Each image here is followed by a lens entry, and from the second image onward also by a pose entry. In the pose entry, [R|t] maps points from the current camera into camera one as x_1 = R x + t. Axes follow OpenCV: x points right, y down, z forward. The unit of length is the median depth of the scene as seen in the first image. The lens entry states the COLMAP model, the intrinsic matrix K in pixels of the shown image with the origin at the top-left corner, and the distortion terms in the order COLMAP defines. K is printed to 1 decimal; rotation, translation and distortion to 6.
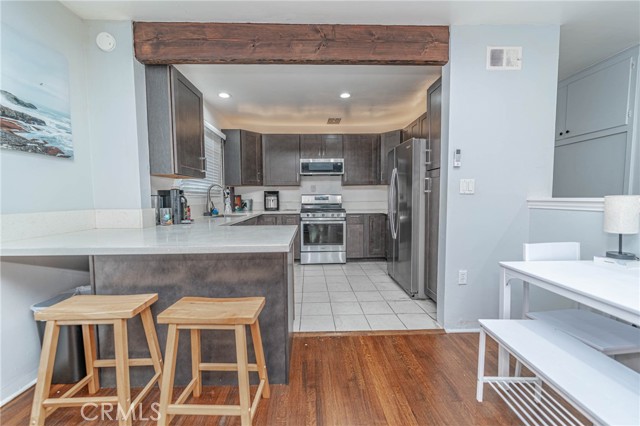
lens RADIAL K [[257.0, 0, 318.3], [0, 257.0, 214.5], [0, 0, 1]] dist [-0.001536, -0.000136]
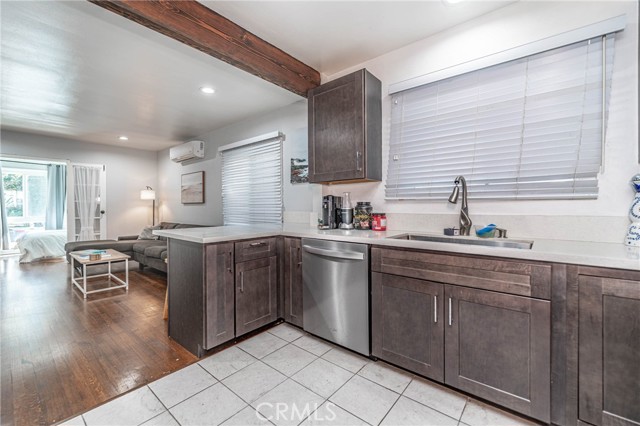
lens RADIAL K [[267.6, 0, 319.5], [0, 267.6, 209.0], [0, 0, 1]] dist [-0.000054, 0.000251]
pose [[-0.659355, 0.013416, -0.751712, 0.345421], [-0.042773, 0.997552, 0.055322, -0.121533], [0.750614, 0.068630, -0.657167, 2.021124]]
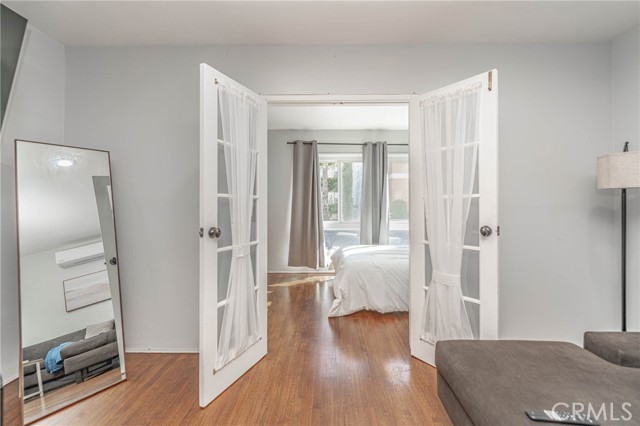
lens RADIAL K [[247.6, 0, 324.3], [0, 247.6, 200.0], [0, 0, 1]] dist [-0.000674, -0.000047]
pose [[-0.999453, 0.009381, 0.031711, 0.325530], [0.011577, 0.997495, 0.069781, -0.032589], [-0.030977, 0.070110, -0.997058, -0.572159]]
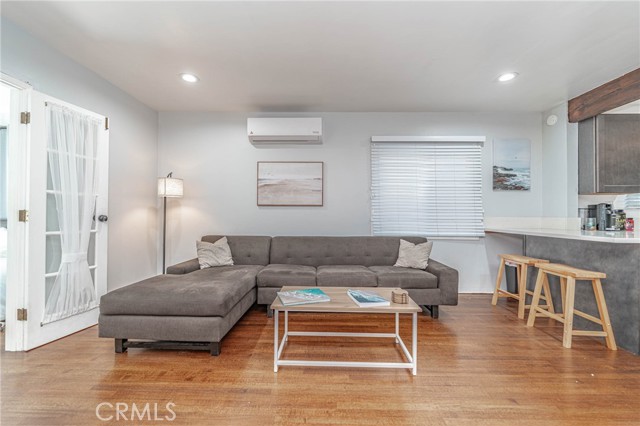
lens RADIAL K [[257.0, 0, 318.3], [0, 257.0, 214.5], [0, 0, 1]] dist [-0.001536, -0.000136]
pose [[-0.040362, 0.002472, -0.999182, 0.942015], [-0.072300, 0.997368, 0.005388, 0.062520], [0.996566, 0.072458, -0.040077, -0.442078]]
